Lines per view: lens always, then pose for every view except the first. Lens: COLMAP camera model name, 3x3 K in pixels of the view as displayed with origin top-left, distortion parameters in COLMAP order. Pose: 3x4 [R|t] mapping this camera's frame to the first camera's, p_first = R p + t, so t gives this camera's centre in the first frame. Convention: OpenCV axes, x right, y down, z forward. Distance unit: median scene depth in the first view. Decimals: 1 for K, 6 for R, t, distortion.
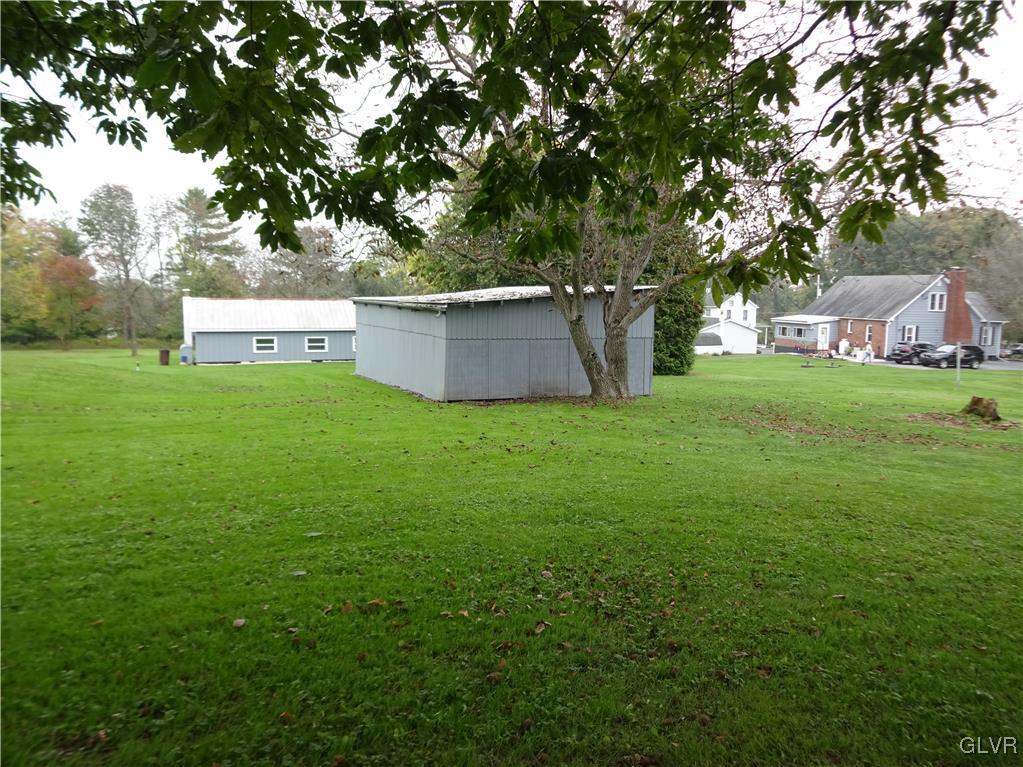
lens RADIAL K [[760.7, 0, 515.9], [0, 760.7, 377.5], [0, 0, 1]] dist [0.013119, 0.021914]
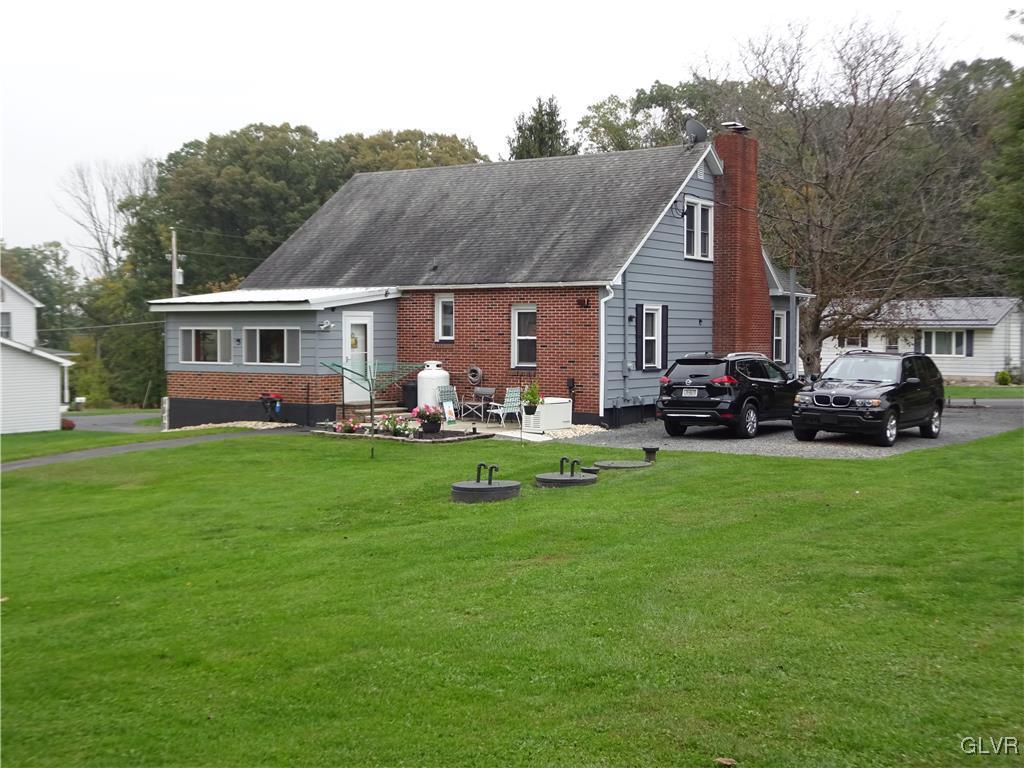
lens RADIAL K [[1130.9, 0, 512.3], [0, 1130.9, 382.6], [0, 0, 1]] dist [-0.015643, 0.000000]
pose [[0.730124, -0.044566, 0.681860, 0.180590], [0.086982, 0.995815, -0.028053, -0.030742], [-0.677756, 0.079791, 0.730945, 0.732091]]
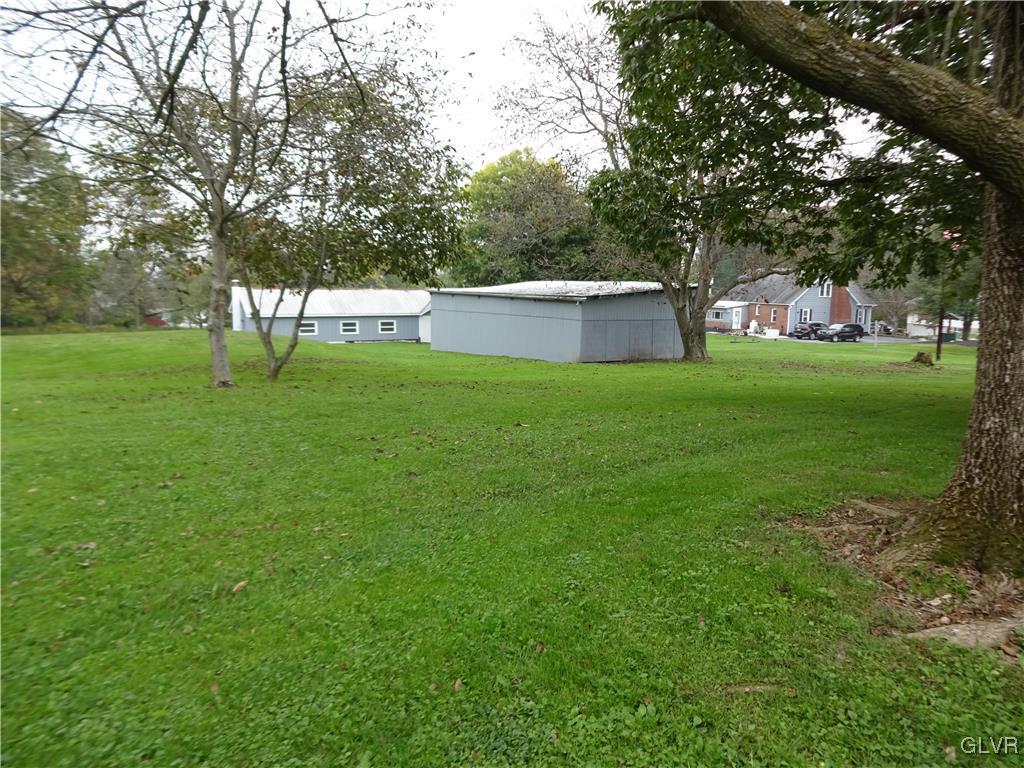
lens RADIAL K [[761.5, 0, 506.8], [0, 761.5, 387.8], [0, 0, 1]] dist [0.013119, 0.021914]
pose [[0.984991, -0.022940, 0.171075, -0.191302], [0.017321, 0.999263, 0.034263, 0.010598], [-0.171735, -0.030785, 0.984662, -0.161384]]
